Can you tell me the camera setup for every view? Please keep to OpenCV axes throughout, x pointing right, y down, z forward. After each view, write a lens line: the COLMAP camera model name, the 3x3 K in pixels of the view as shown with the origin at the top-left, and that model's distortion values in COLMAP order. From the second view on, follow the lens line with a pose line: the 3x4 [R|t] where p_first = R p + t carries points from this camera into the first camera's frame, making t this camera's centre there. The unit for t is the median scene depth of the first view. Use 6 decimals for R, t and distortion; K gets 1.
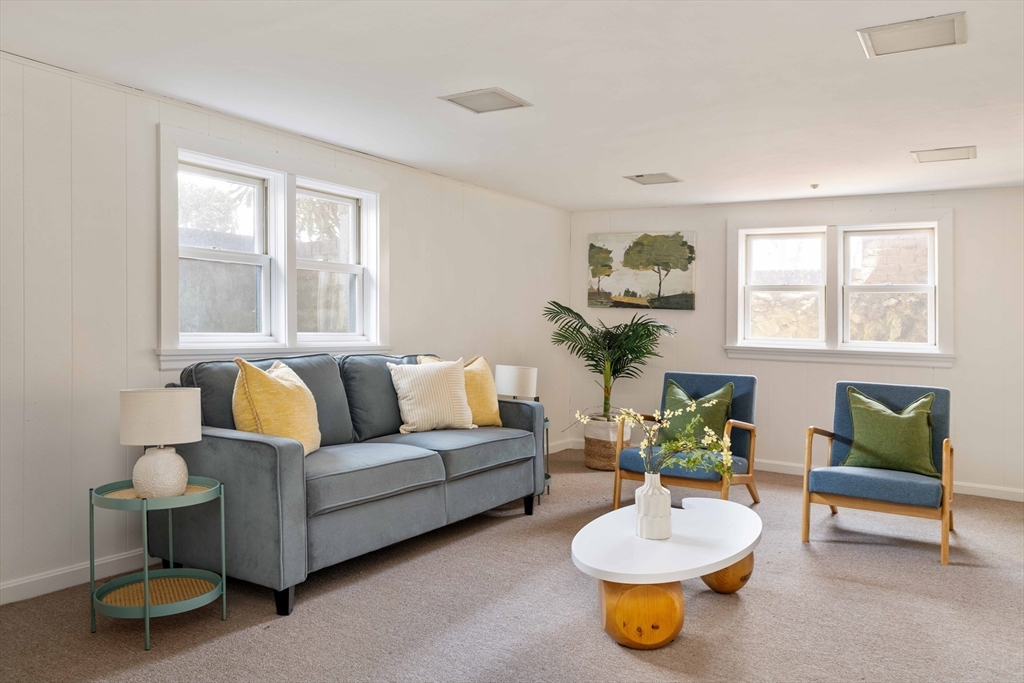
lens RADIAL K [[790.8, 0, 512.5], [0, 790.8, 338.8], [0, 0, 1]] dist [-0.002423, 0.000083]
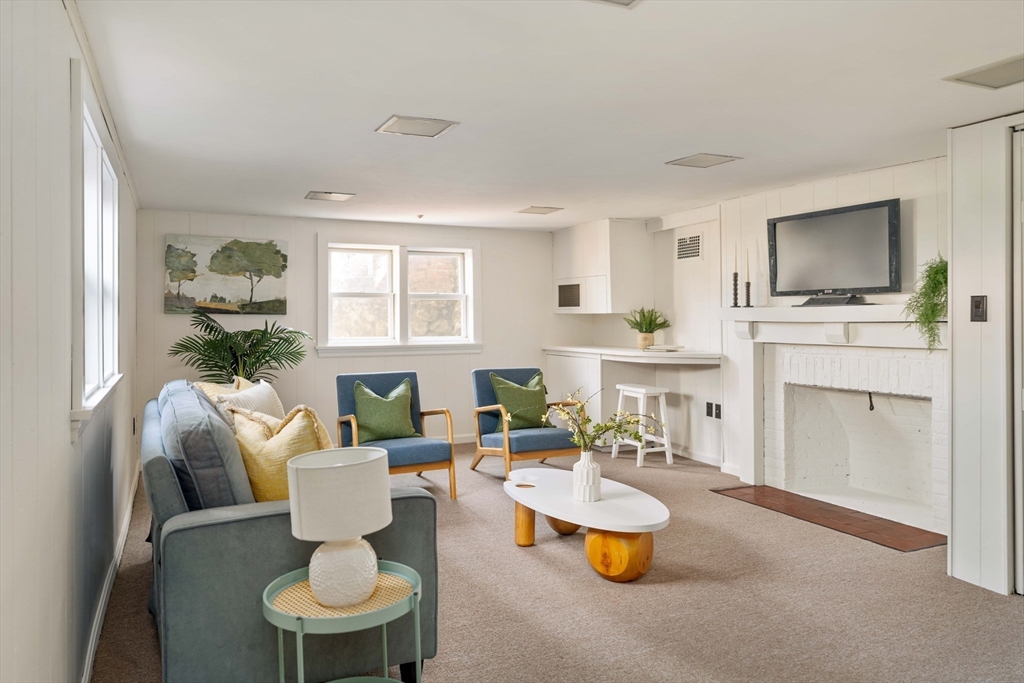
lens RADIAL K [[722.2, 0, 513.1], [0, 722.2, 313.9], [0, 0, 1]] dist [0.001724, 0.000138]
pose [[0.531520, -0.021586, 0.846771, -0.424113], [0.033257, 0.999436, 0.004602, -0.031379], [-0.846393, 0.025715, 0.531938, 0.219769]]
